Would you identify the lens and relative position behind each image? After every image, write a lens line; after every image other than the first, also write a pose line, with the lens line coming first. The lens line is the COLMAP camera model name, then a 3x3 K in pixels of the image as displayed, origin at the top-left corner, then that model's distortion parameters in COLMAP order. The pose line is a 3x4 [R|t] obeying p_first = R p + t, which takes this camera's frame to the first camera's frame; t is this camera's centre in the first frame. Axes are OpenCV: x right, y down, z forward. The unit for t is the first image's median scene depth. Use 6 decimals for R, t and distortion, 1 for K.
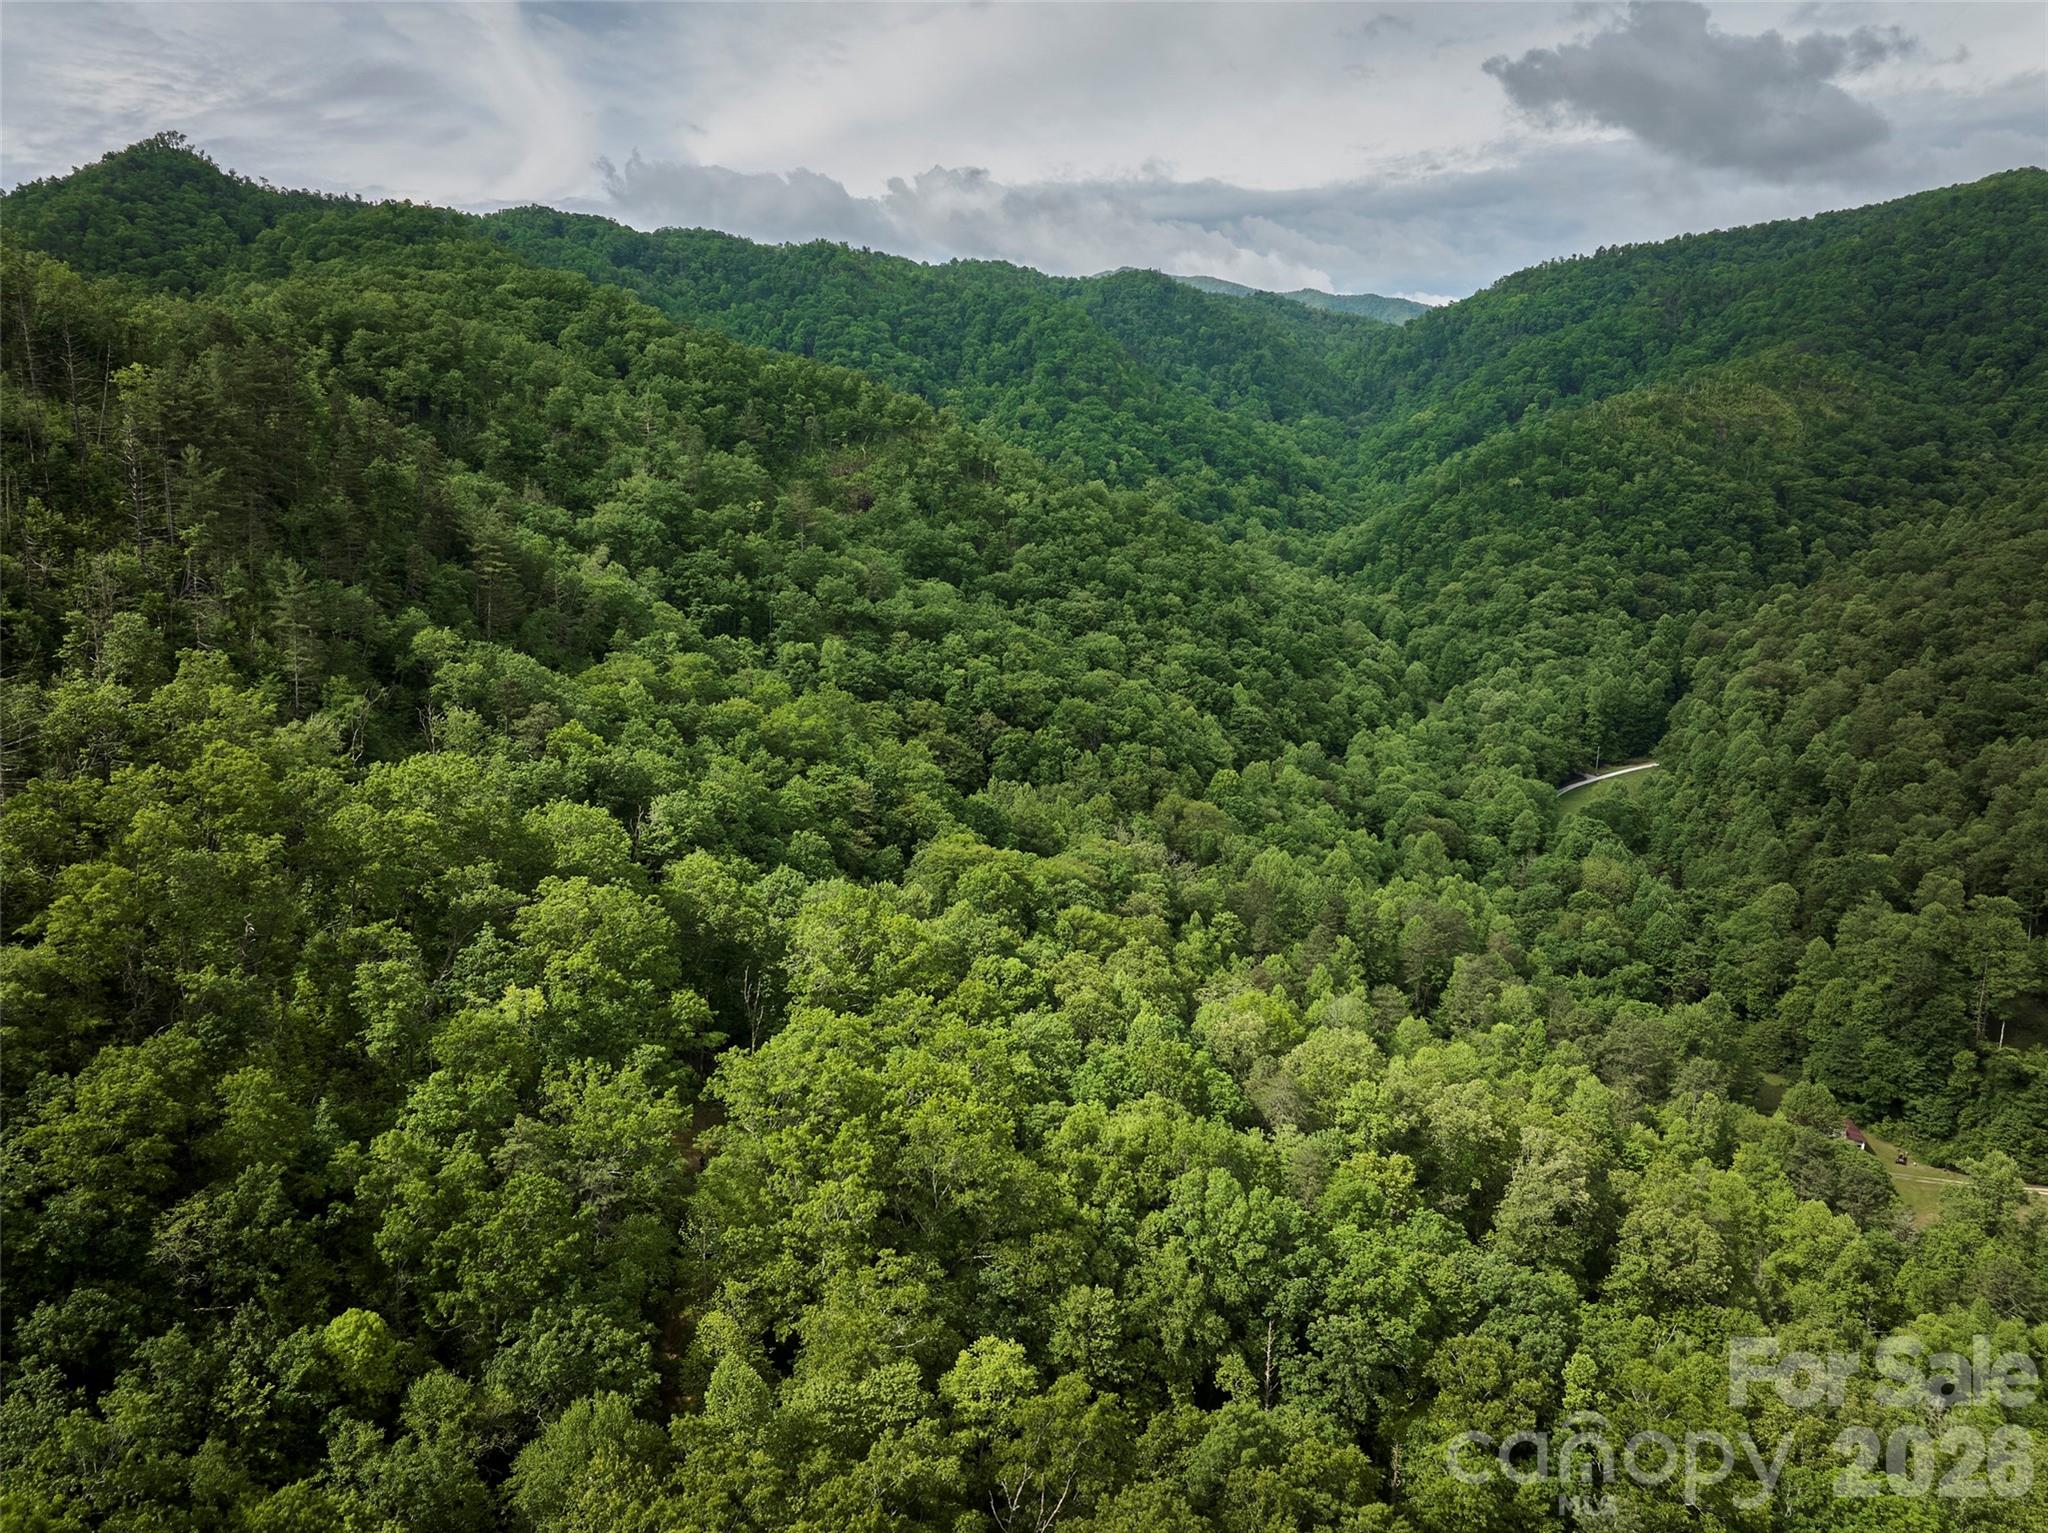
lens RADIAL K [[1437.6, 0, 1034.8], [0, 1437.6, 739.3], [0, 0, 1]] dist [-0.021019, -0.021982]
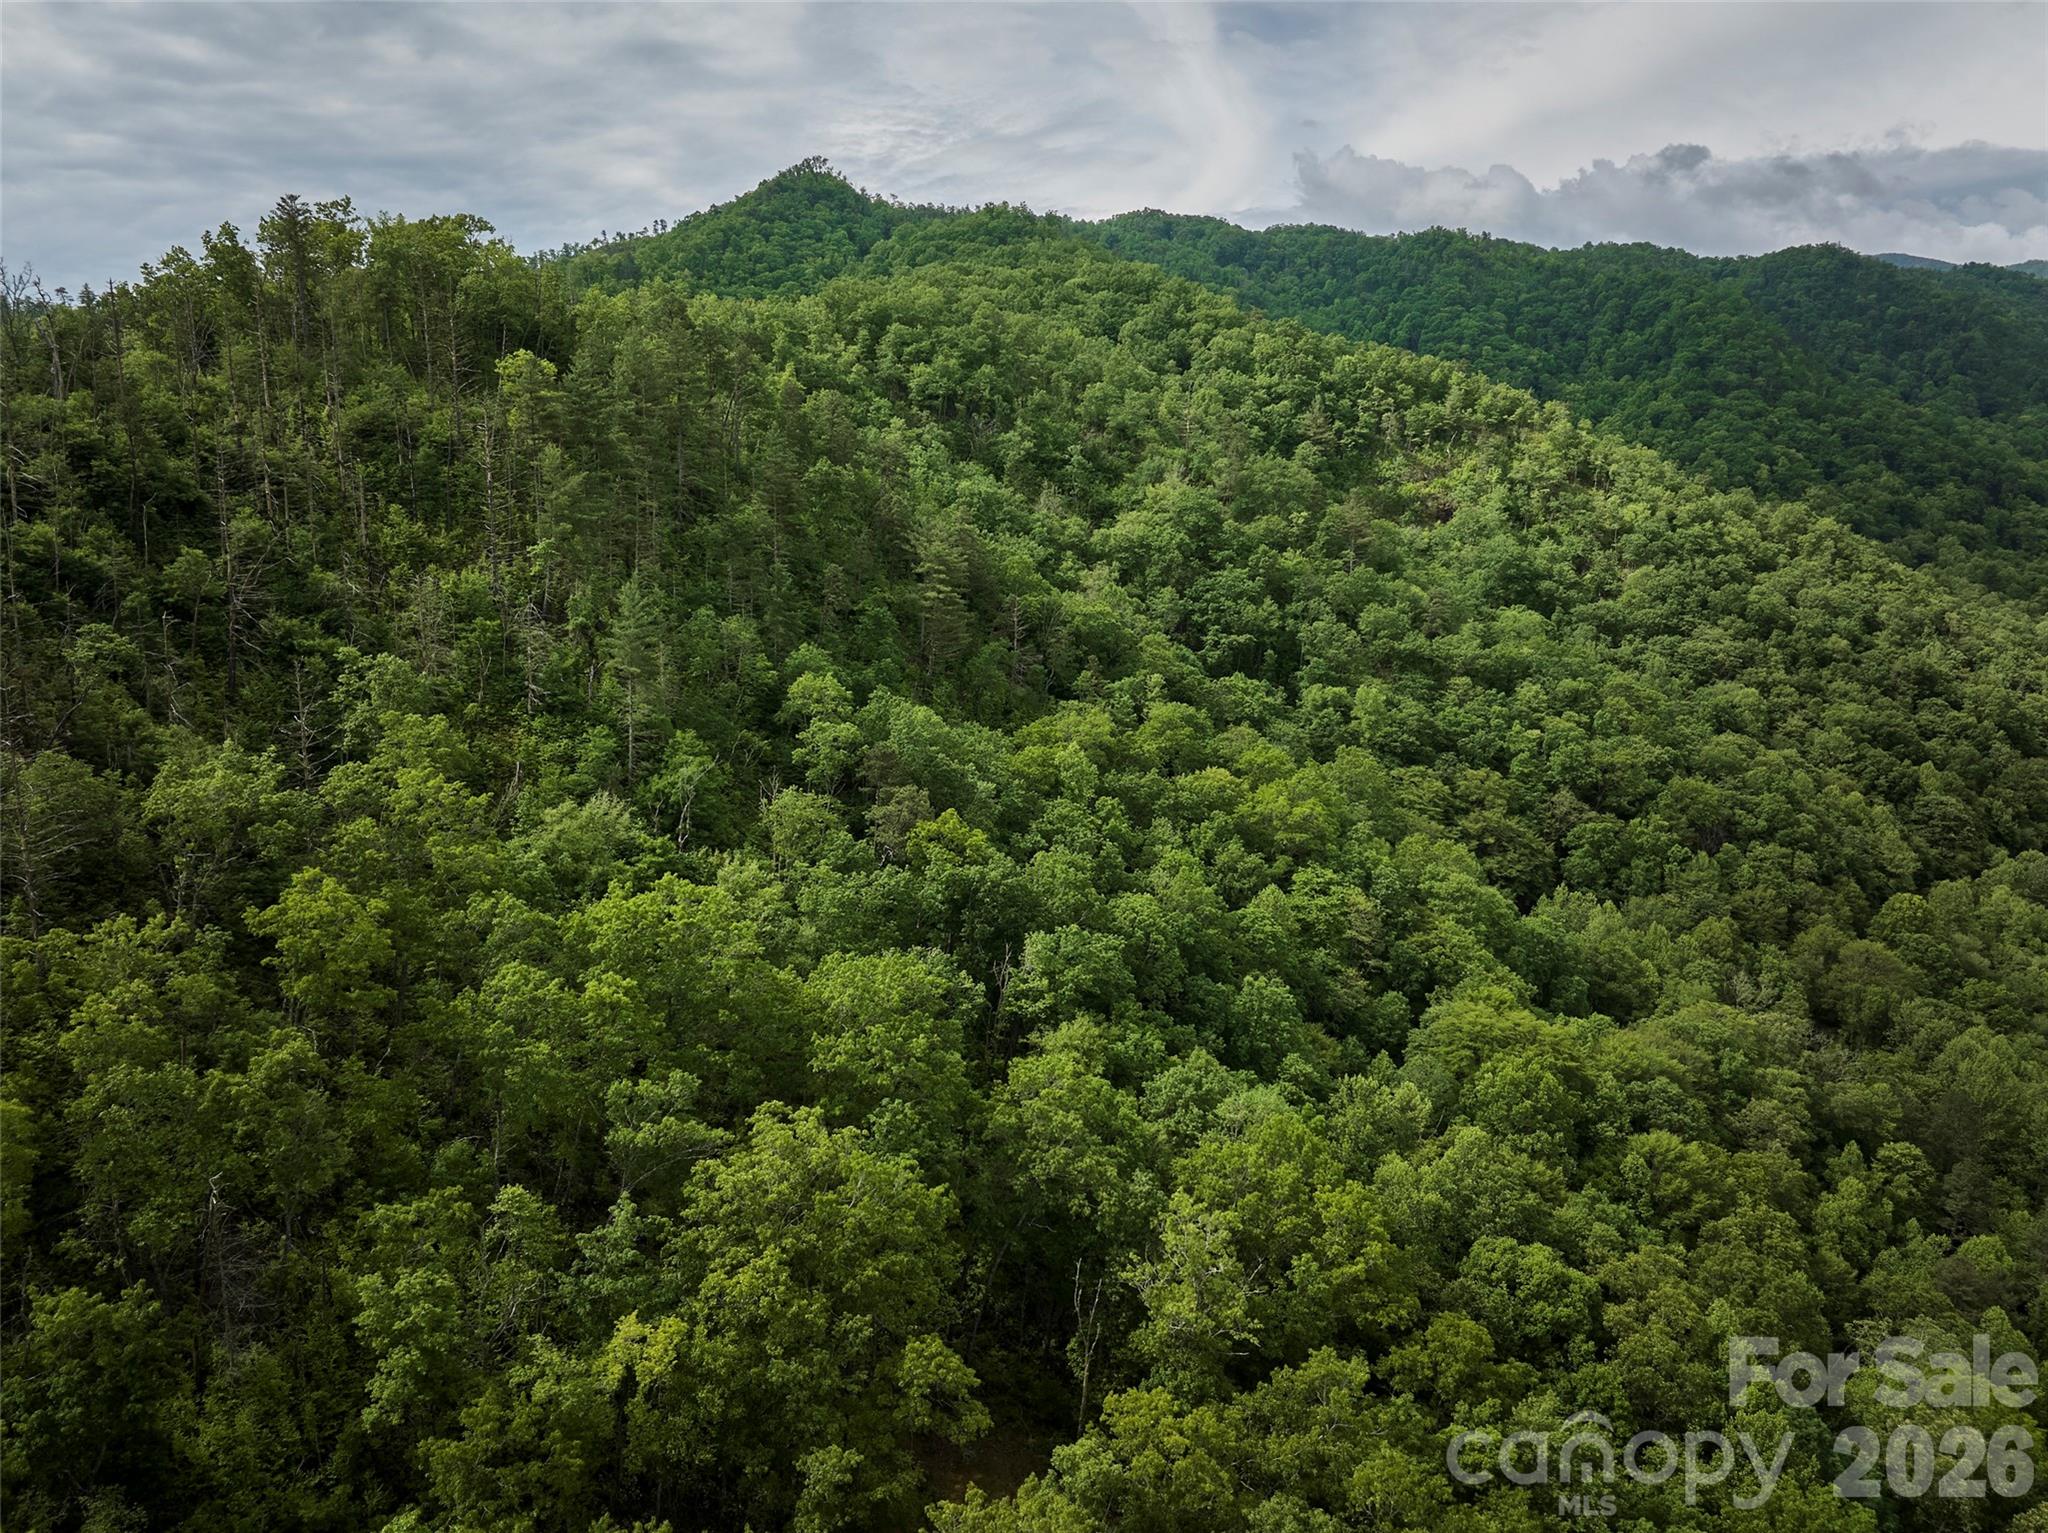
lens RADIAL K [[1434.2, 0, 1038.3], [0, 1434.2, 747.4], [0, 0, 1]] dist [-0.025627, -0.022533]
pose [[0.916865, 0.073659, -0.392343, 0.005579], [-0.072209, 0.997218, 0.018475, -0.029156], [0.392613, 0.011392, 0.919633, 0.151565]]
